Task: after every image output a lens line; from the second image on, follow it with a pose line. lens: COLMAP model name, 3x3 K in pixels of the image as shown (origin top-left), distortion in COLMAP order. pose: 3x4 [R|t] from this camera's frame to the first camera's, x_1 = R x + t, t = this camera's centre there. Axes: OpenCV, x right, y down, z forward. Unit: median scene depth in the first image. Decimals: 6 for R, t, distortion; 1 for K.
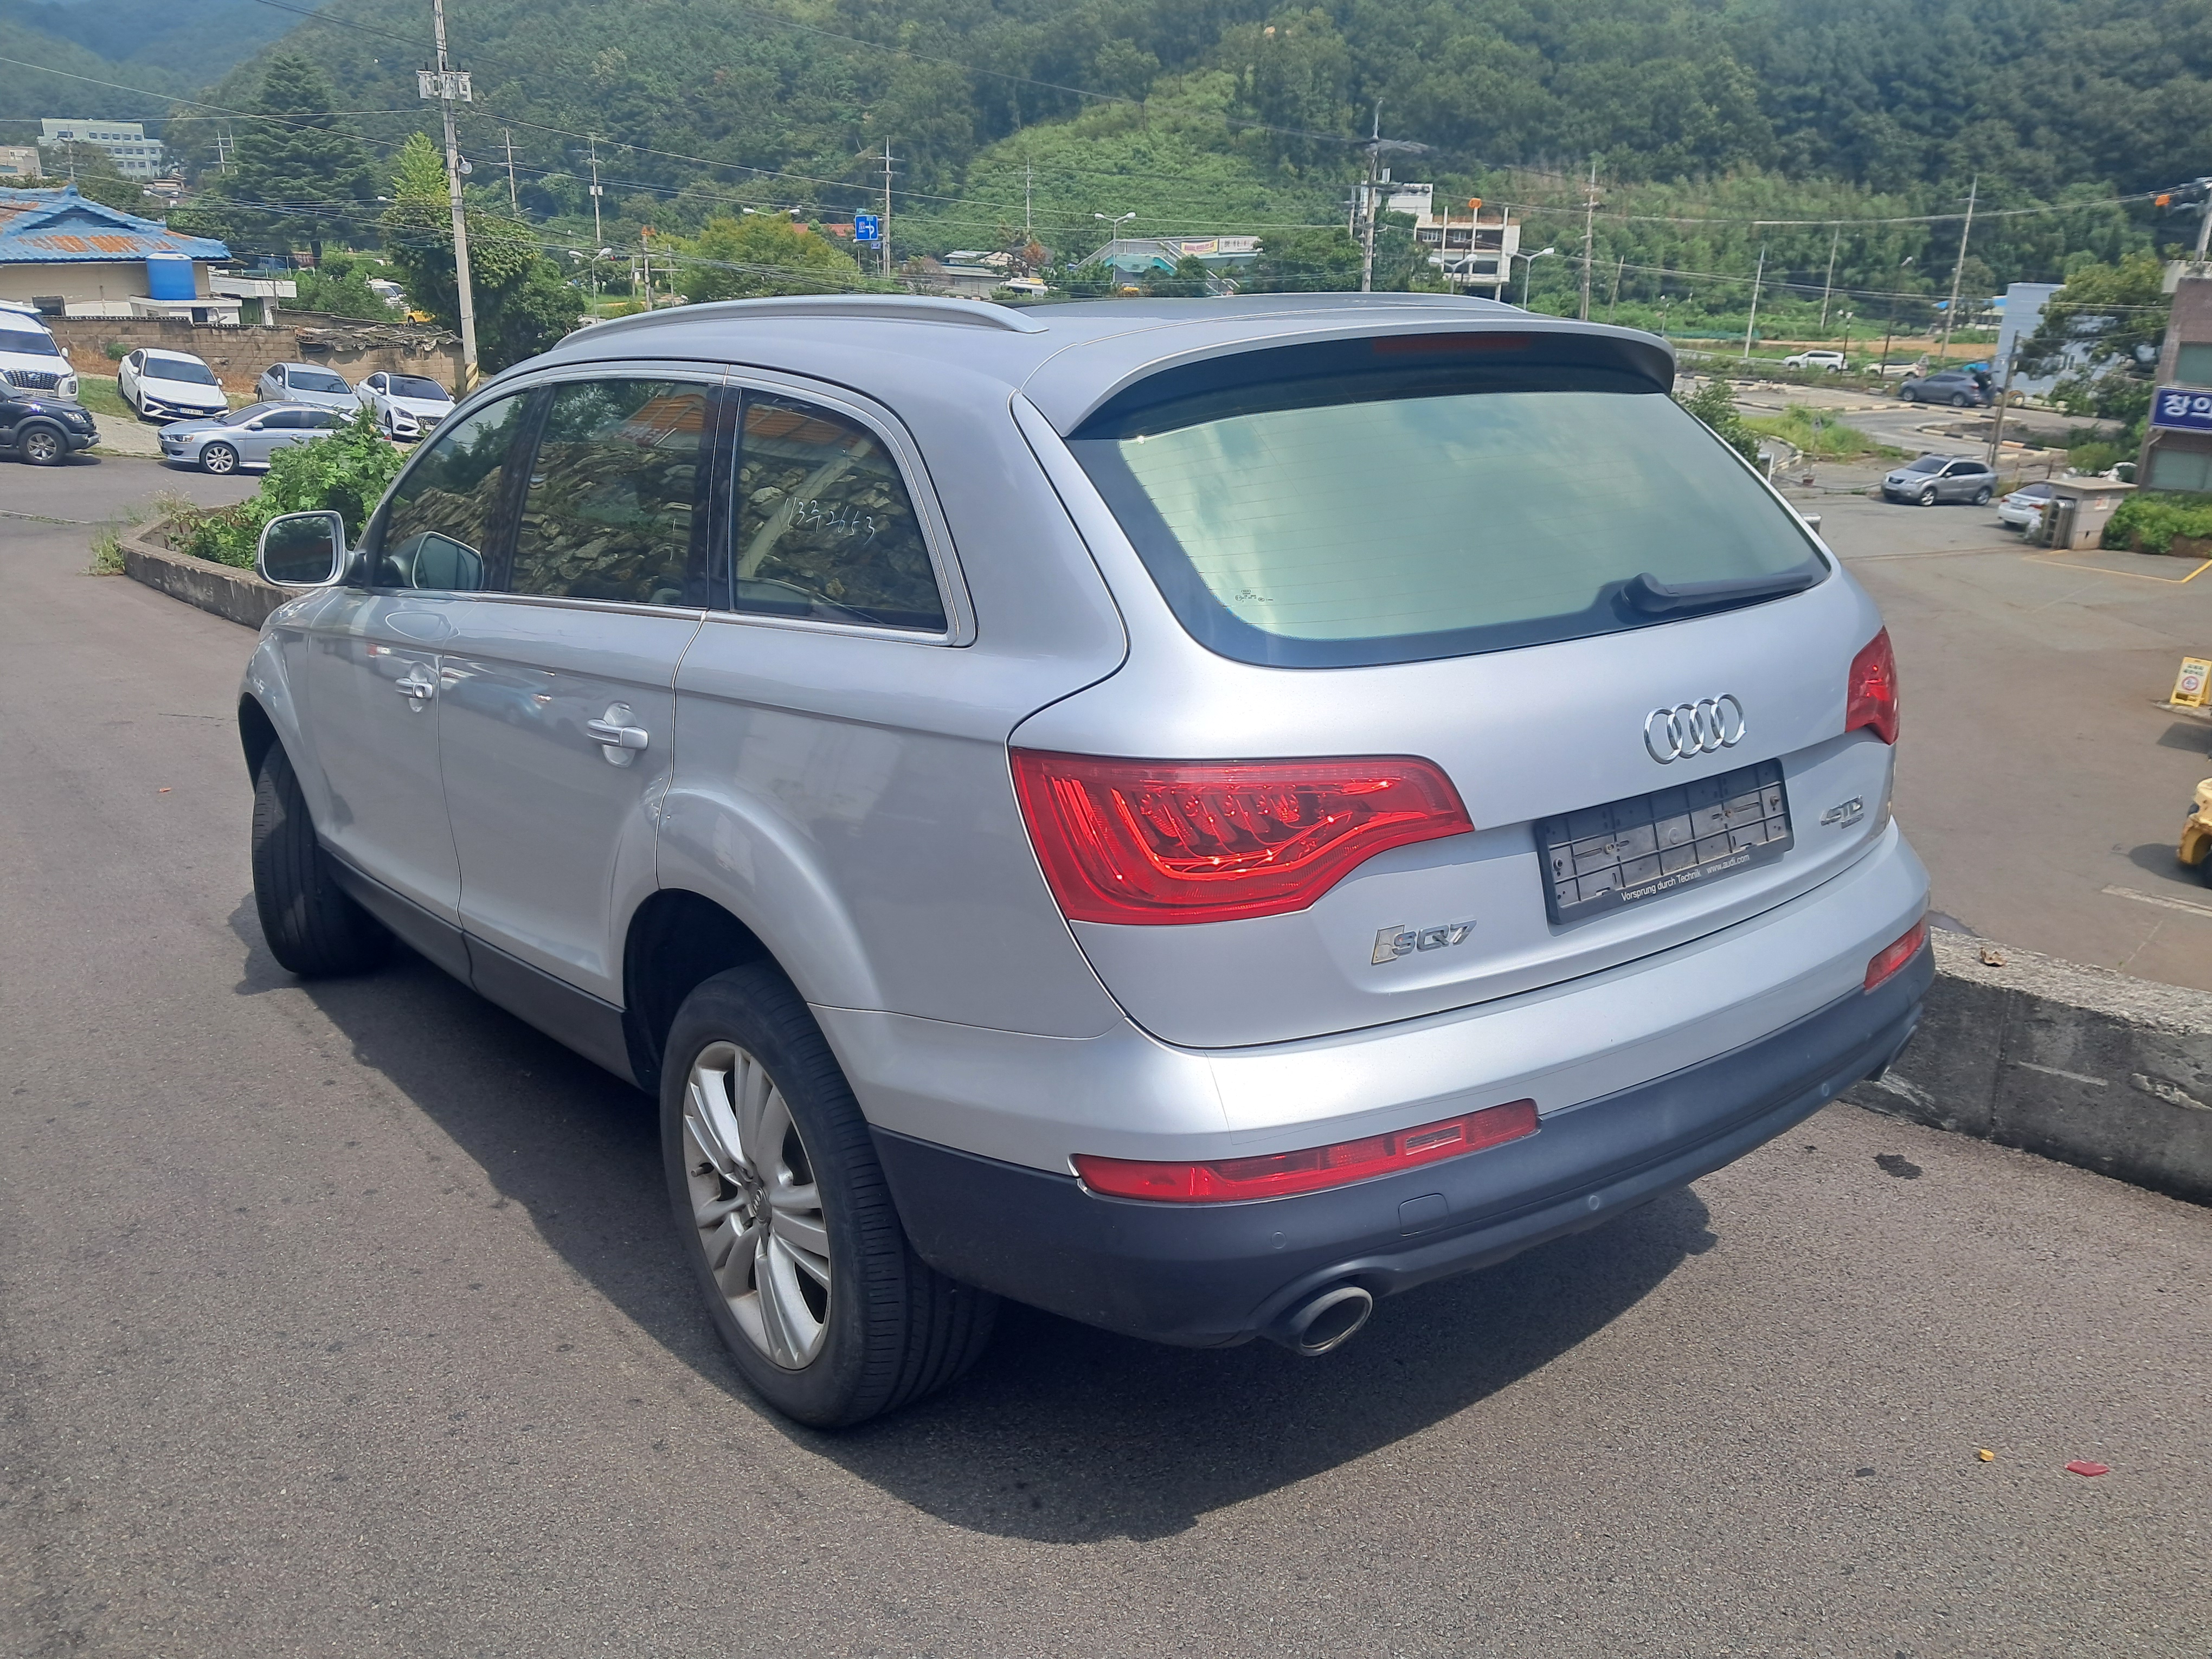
lens RADIAL K [[1783.7, 0, 1138.0], [0, 1783.7, 841.3], [0, 0, 1]] dist [-0.018546, 0.005238]
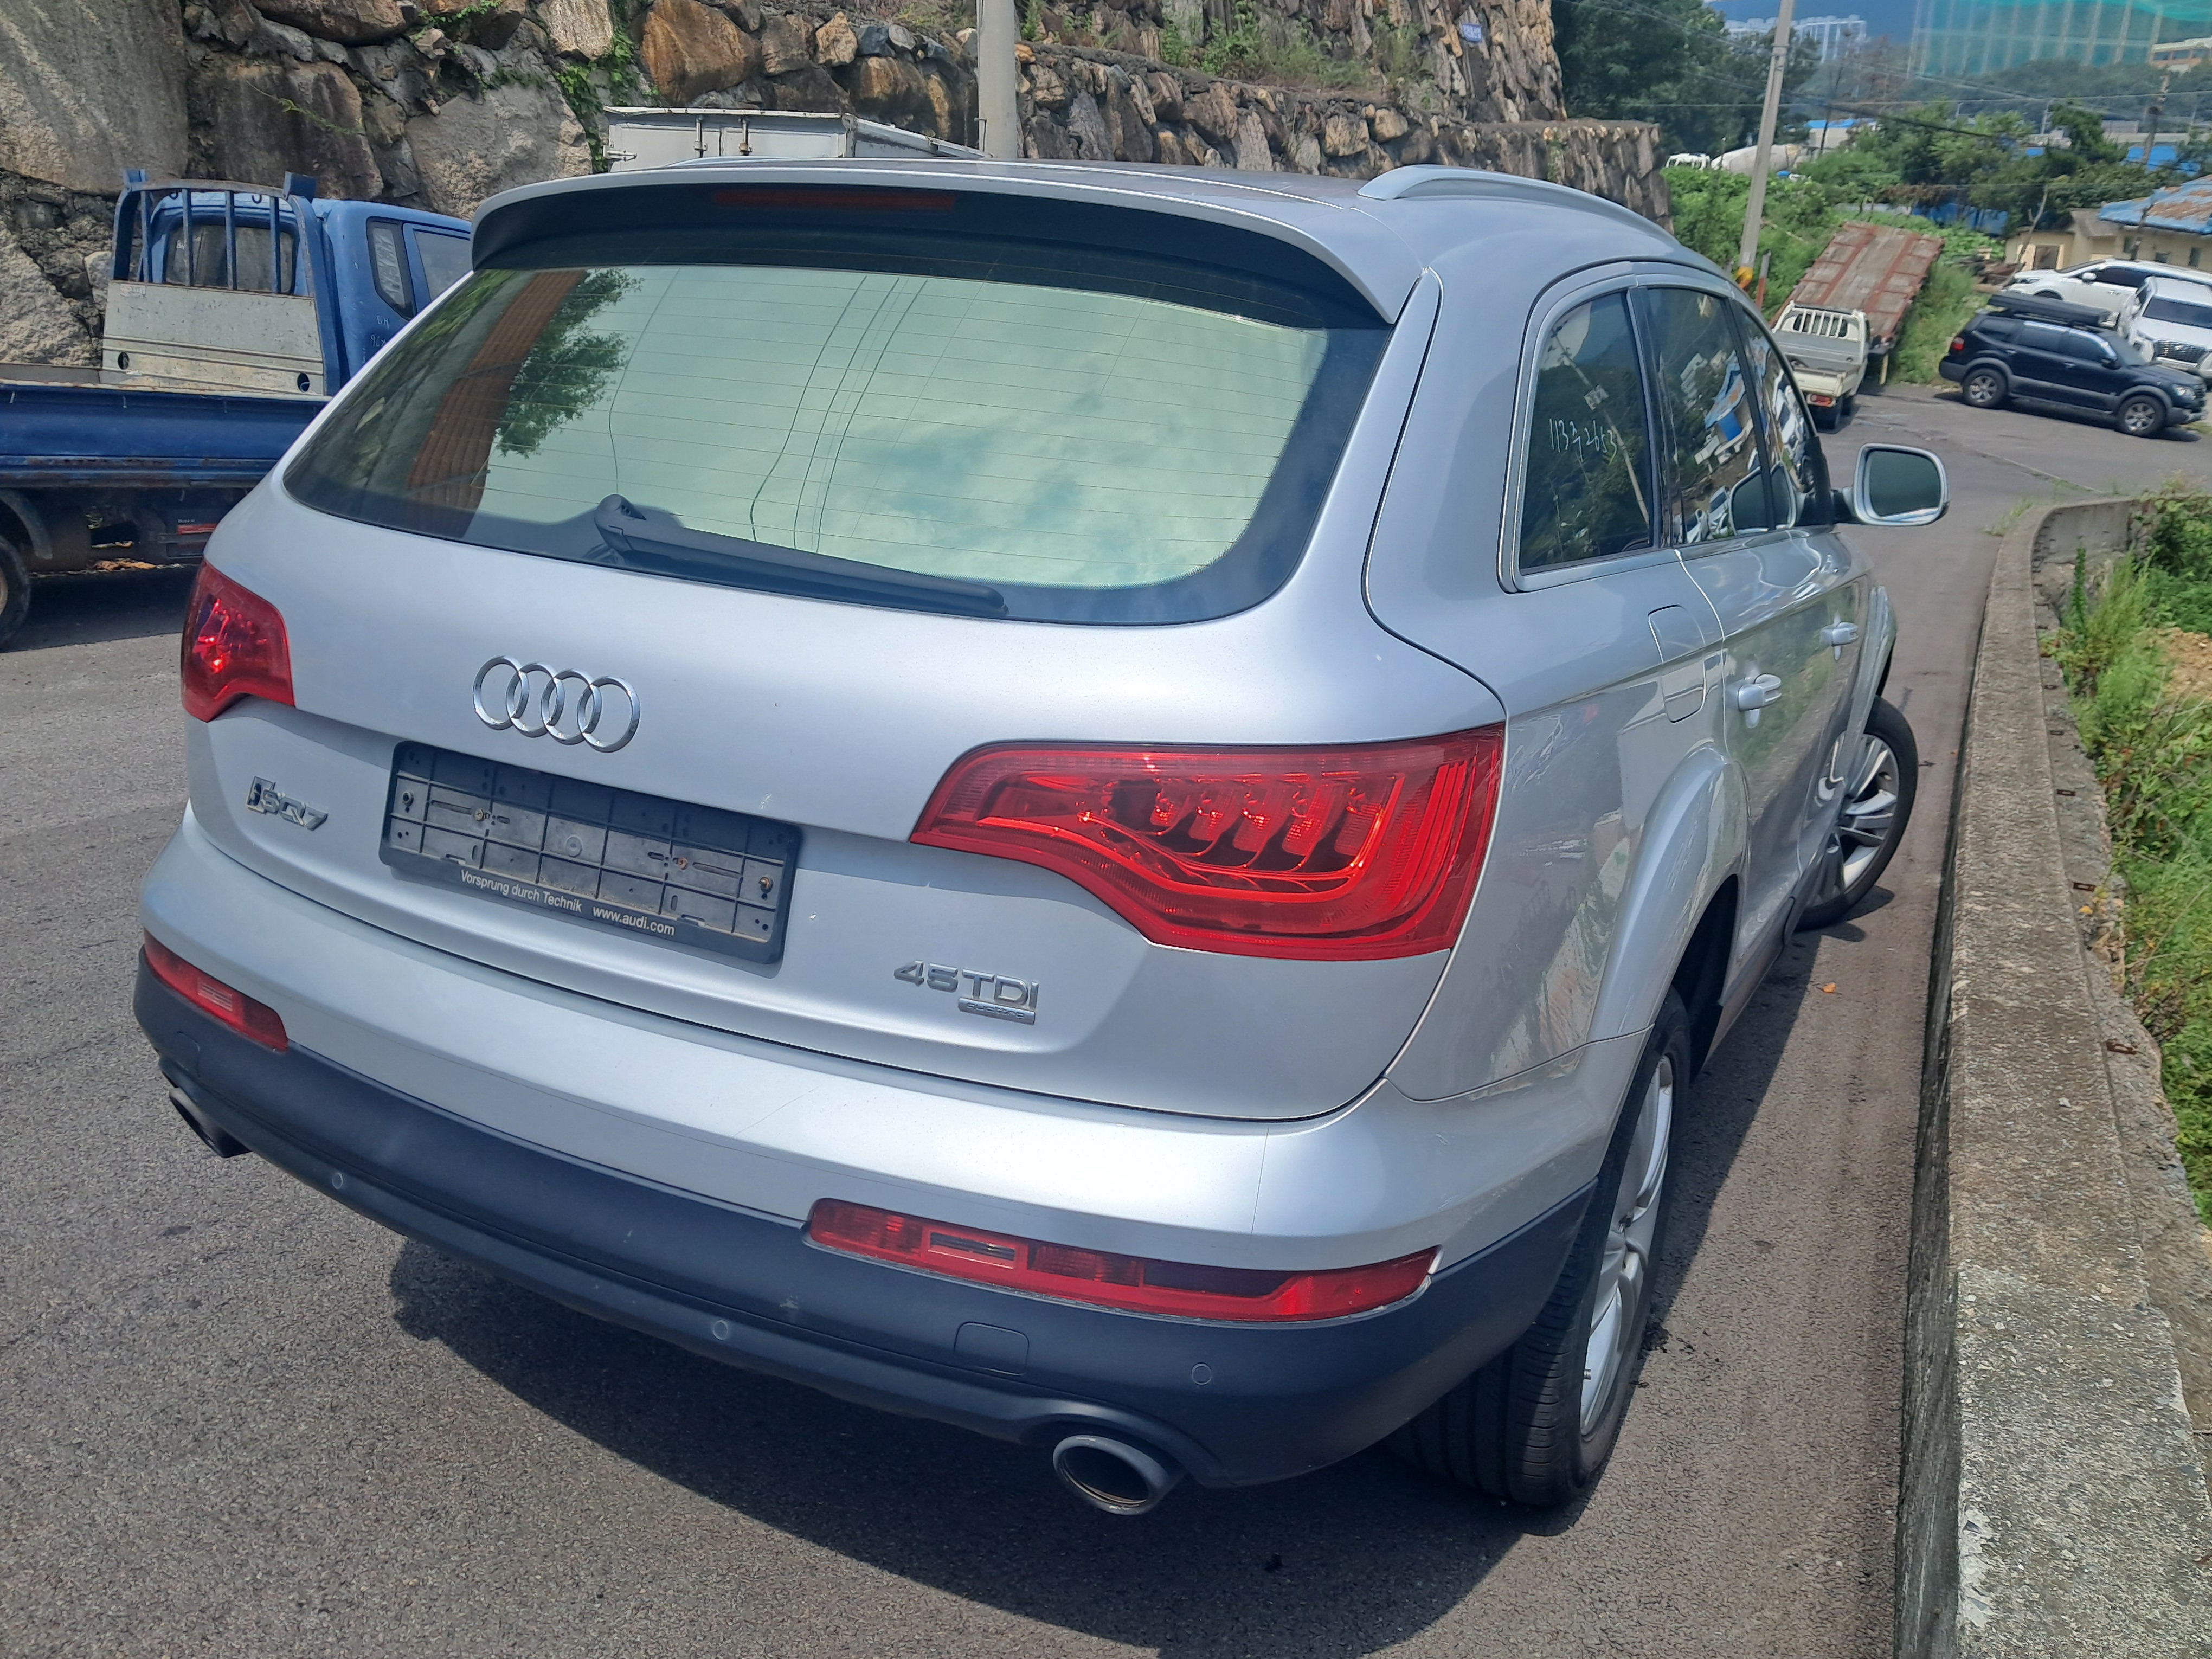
lens RADIAL K [[1783.7, 0, 1063.1], [0, 1783.7, 823.2], [0, 0, 1]] dist [-0.018546, 0.005238]
pose [[0.381174, 0.298085, -0.875130, 0.522965], [-0.297016, 0.935897, 0.189415, -0.109267], [0.875493, 0.187727, 0.445275, 0.423660]]
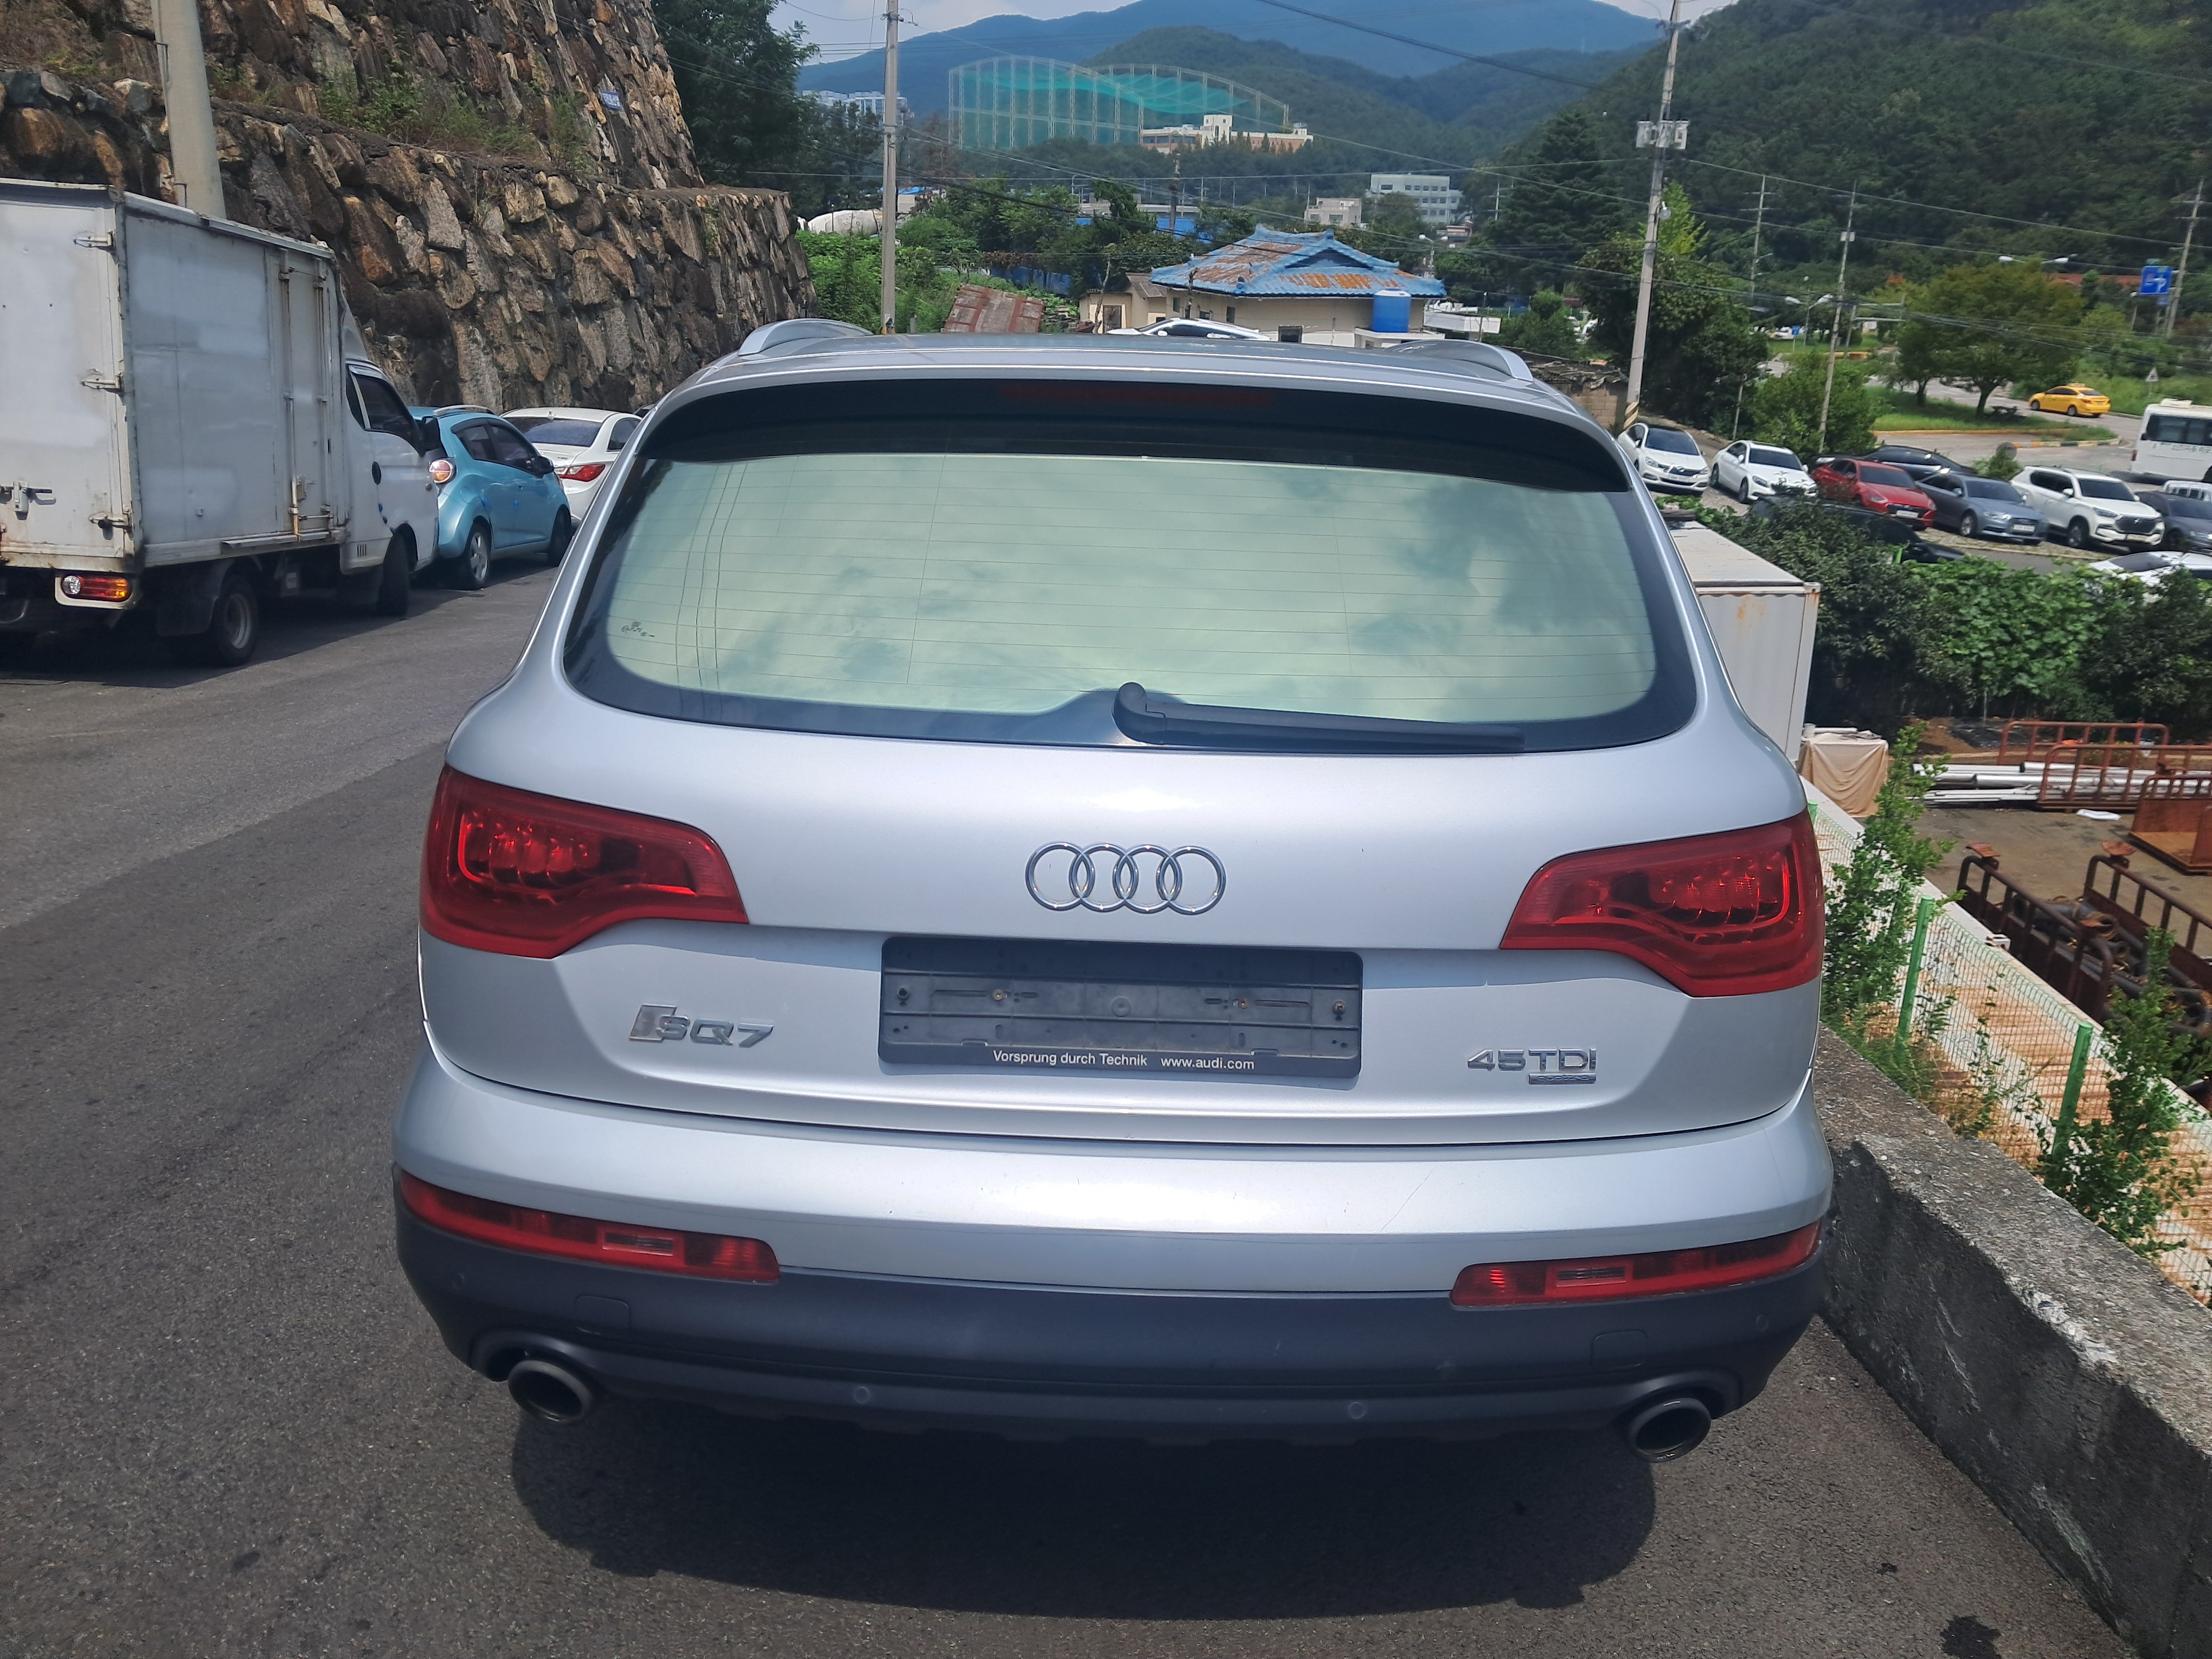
lens RADIAL K [[1783.7, 0, 1088.2], [0, 1783.7, 833.6], [0, 0, 1]] dist [-0.018546, 0.005238]
pose [[0.776957, 0.195482, -0.598435, 0.378811], [-0.211681, 0.976343, 0.044099, -0.056381], [0.592898, 0.092415, 0.799957, 0.170992]]
